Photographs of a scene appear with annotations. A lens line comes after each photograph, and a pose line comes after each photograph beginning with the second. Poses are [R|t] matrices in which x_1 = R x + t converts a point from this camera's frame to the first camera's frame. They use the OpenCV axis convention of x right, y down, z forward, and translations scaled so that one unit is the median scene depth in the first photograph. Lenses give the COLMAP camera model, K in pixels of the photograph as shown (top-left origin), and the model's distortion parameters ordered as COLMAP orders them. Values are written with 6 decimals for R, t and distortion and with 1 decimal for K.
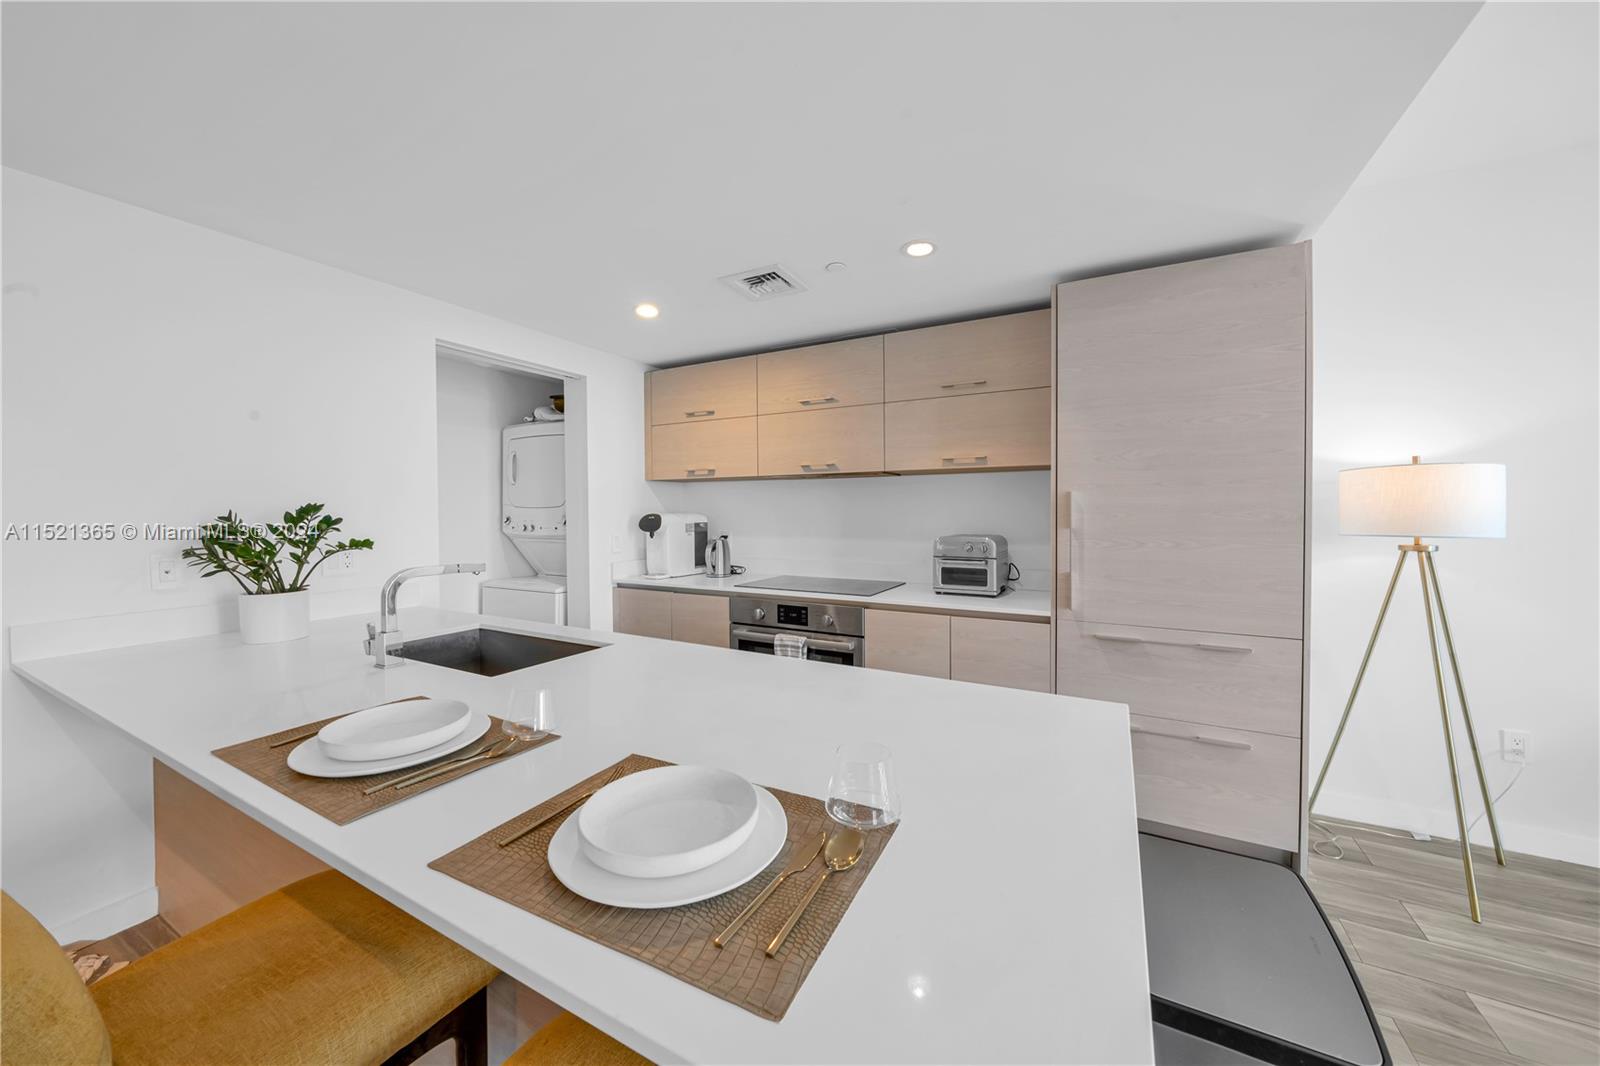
lens RADIAL K [[558.7, 0, 790.5], [0, 558.7, 524.3], [0, 0, 1]] dist [0.000519, 0.000130]
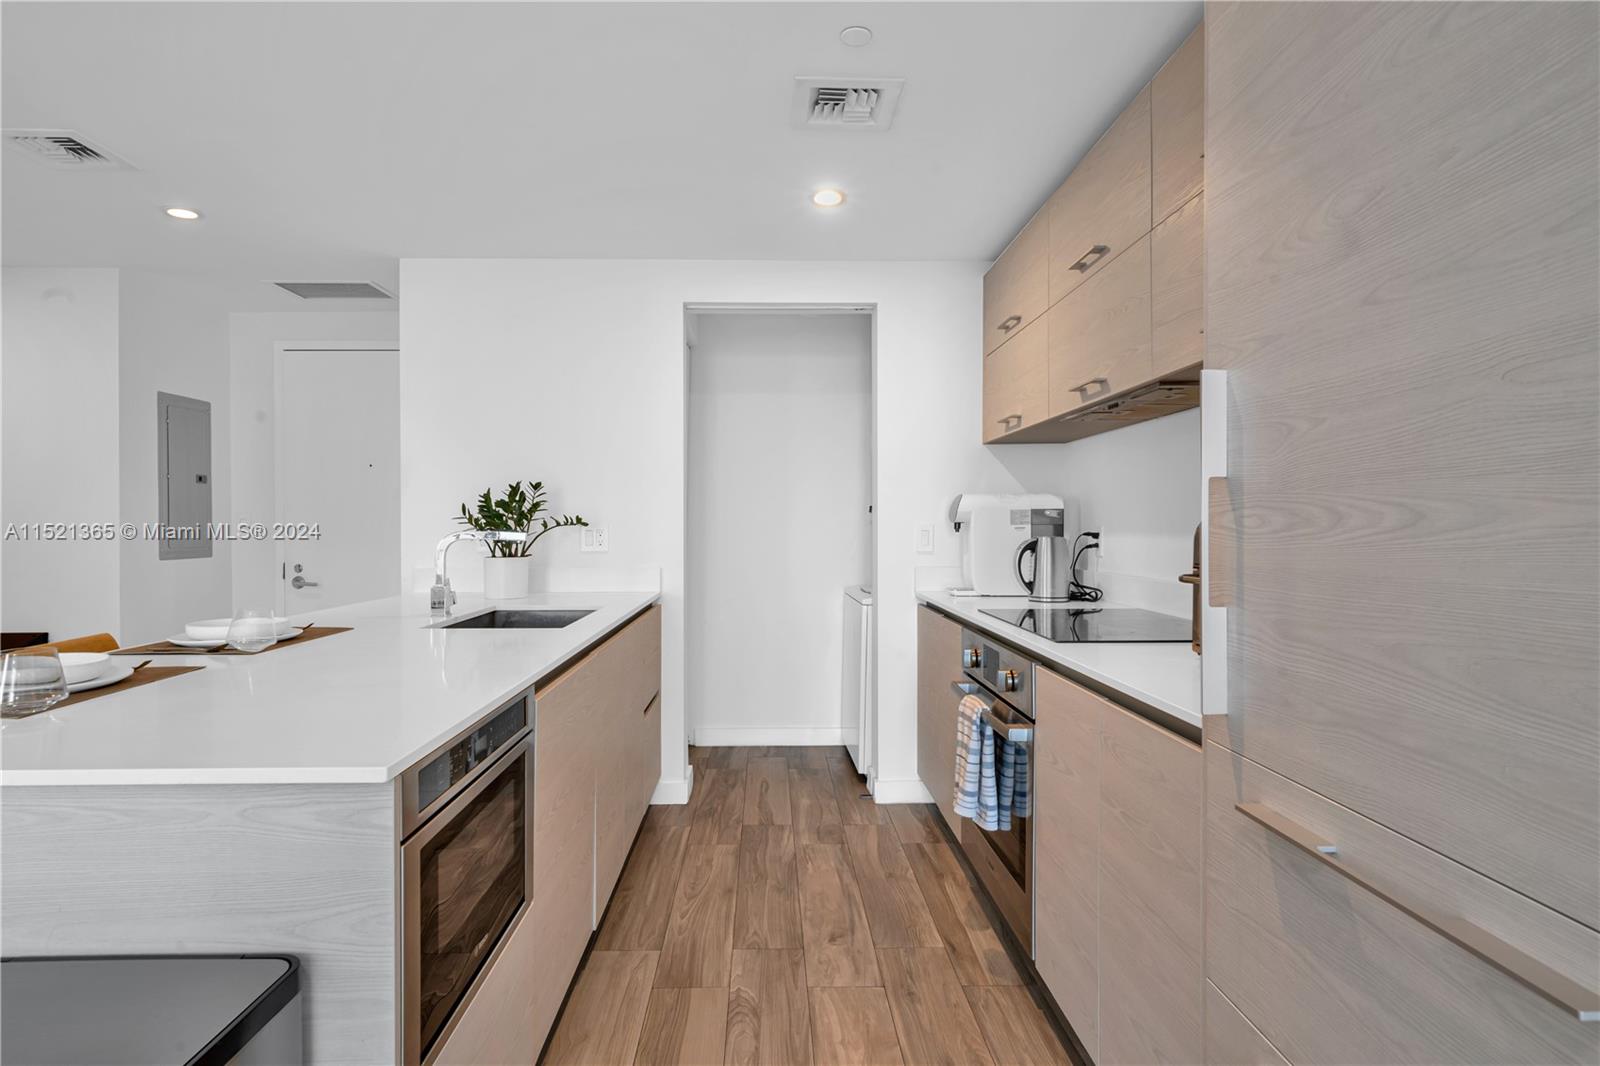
lens RADIAL K [[897.9, 0, 800.0], [0, 897.9, 533.0], [0, 0, 1]] dist [0.000031, 0.000188]
pose [[0.510438, 0.011080, -0.859843, 0.553874], [-0.022274, 0.999752, -0.000340, 0.031082], [0.859626, 0.019325, 0.510558, 0.326678]]
